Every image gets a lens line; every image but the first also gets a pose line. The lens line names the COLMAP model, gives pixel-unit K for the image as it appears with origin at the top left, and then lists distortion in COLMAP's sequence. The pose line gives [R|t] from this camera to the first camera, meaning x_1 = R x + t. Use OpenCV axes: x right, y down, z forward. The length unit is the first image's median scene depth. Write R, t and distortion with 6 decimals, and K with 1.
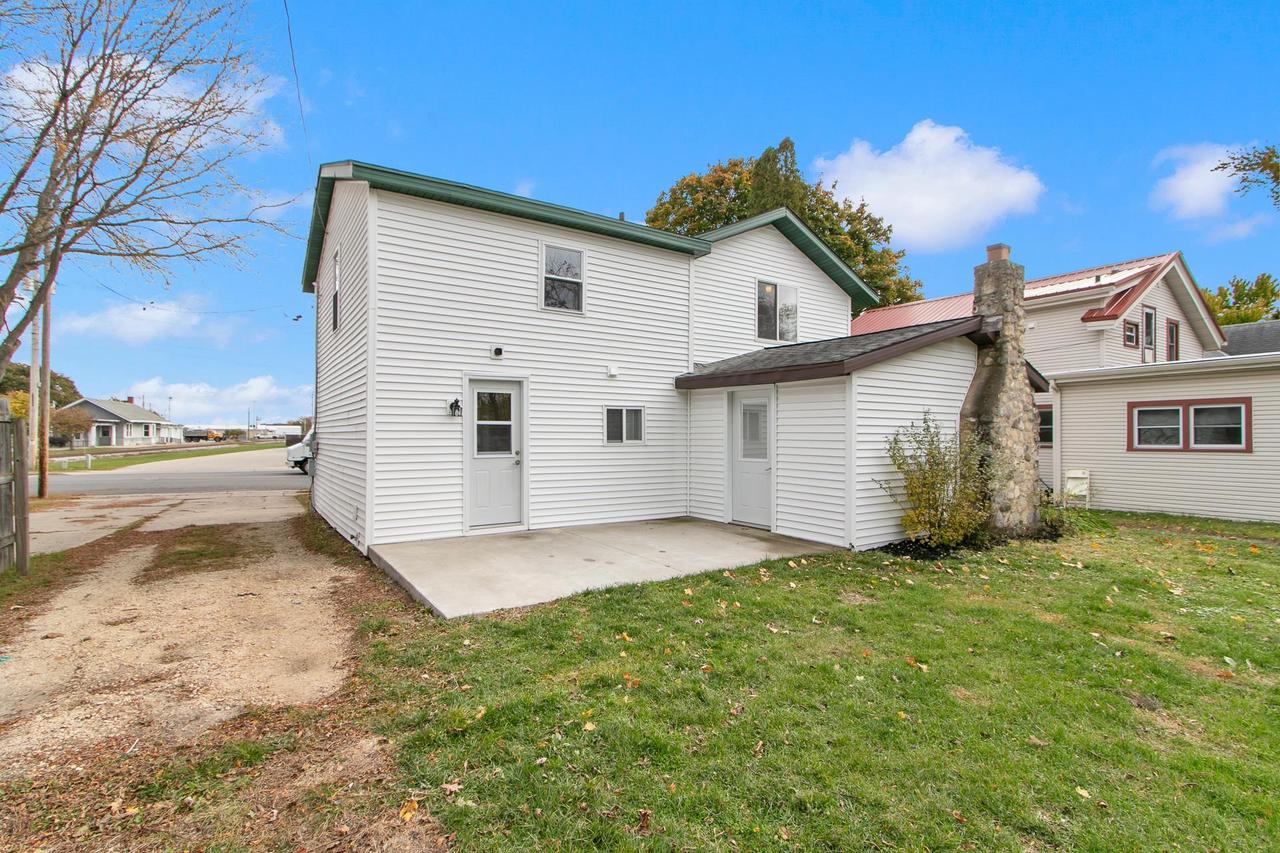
lens RADIAL K [[609.2, 0, 635.8], [0, 609.2, 426.8], [0, 0, 1]] dist [0.000964, 0.000479]
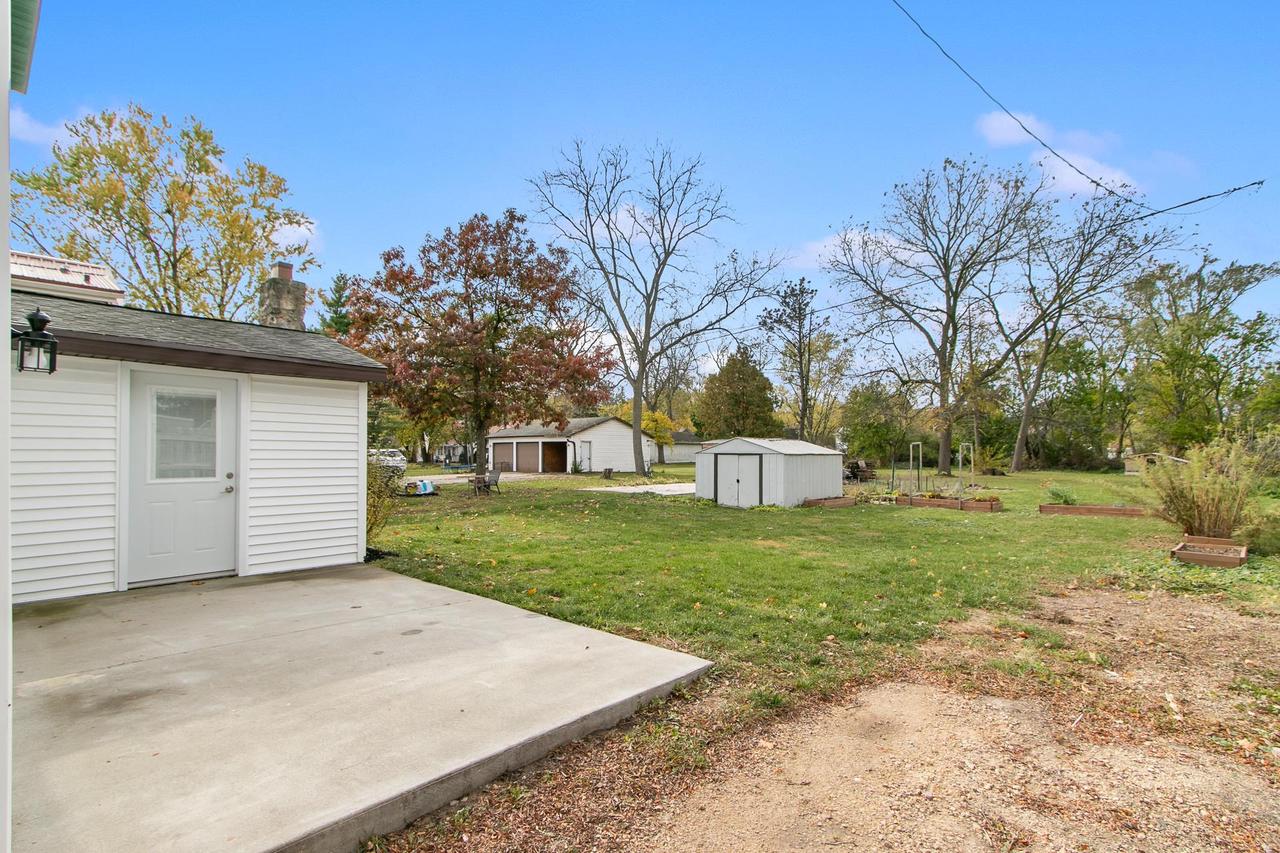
lens RADIAL K [[609.2, 0, 635.8], [0, 609.2, 426.8], [0, 0, 1]] dist [0.000964, 0.000479]
pose [[-0.268053, 0.042093, 0.962484, -0.682279], [-0.017801, 0.998658, -0.048633, 0.025205], [-0.963240, -0.030169, -0.266944, 0.837382]]
